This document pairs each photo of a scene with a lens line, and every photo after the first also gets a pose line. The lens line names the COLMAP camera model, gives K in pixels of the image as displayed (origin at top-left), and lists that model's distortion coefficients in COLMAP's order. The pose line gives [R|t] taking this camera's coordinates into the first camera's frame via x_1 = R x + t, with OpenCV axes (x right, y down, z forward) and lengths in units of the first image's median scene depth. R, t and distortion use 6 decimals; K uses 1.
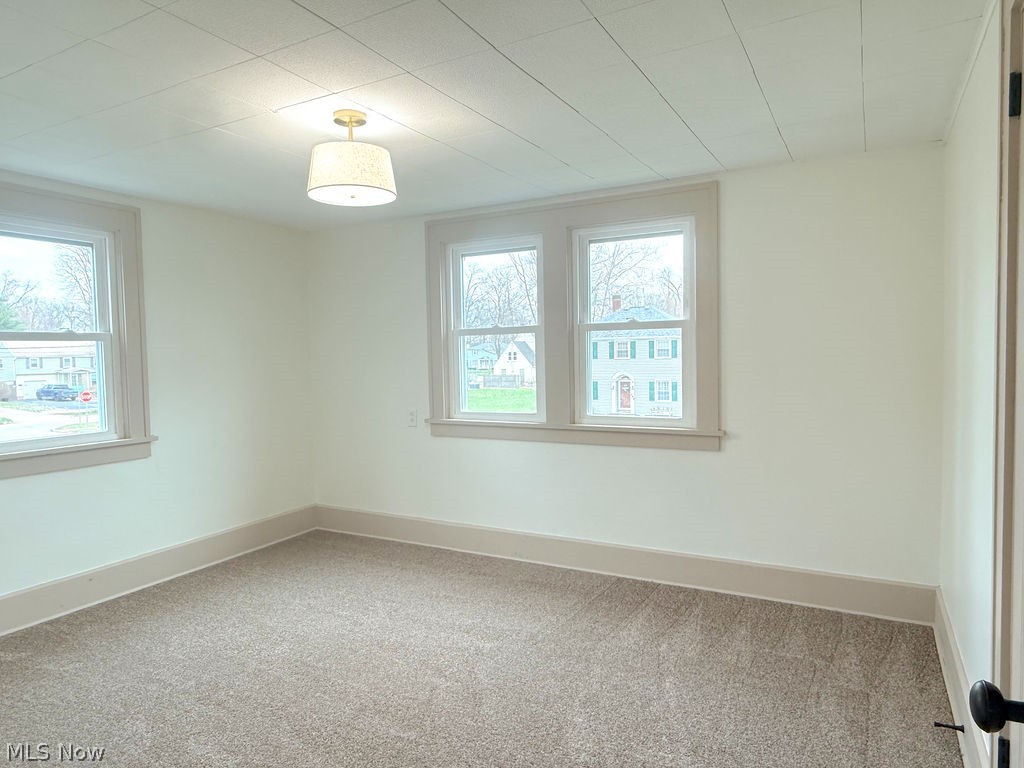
lens RADIAL K [[657.1, 0, 506.3], [0, 657.1, 385.1], [0, 0, 1]] dist [-0.004965, -0.000151]
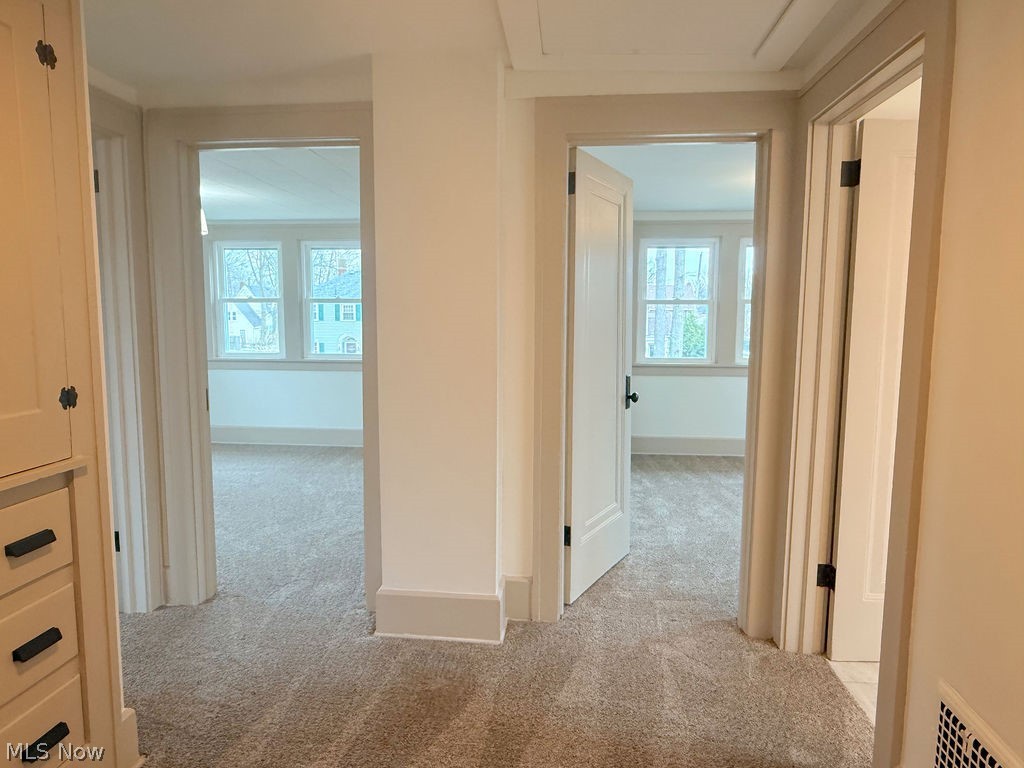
lens RADIAL K [[657.1, 0, 506.3], [0, 657.1, 385.1], [0, 0, 1]] dist [-0.004965, -0.000151]
pose [[0.918365, -0.018708, 0.395291, -0.075439], [-0.003583, 0.998448, 0.055579, 0.028430], [-0.395717, -0.052459, 0.916873, -0.660470]]
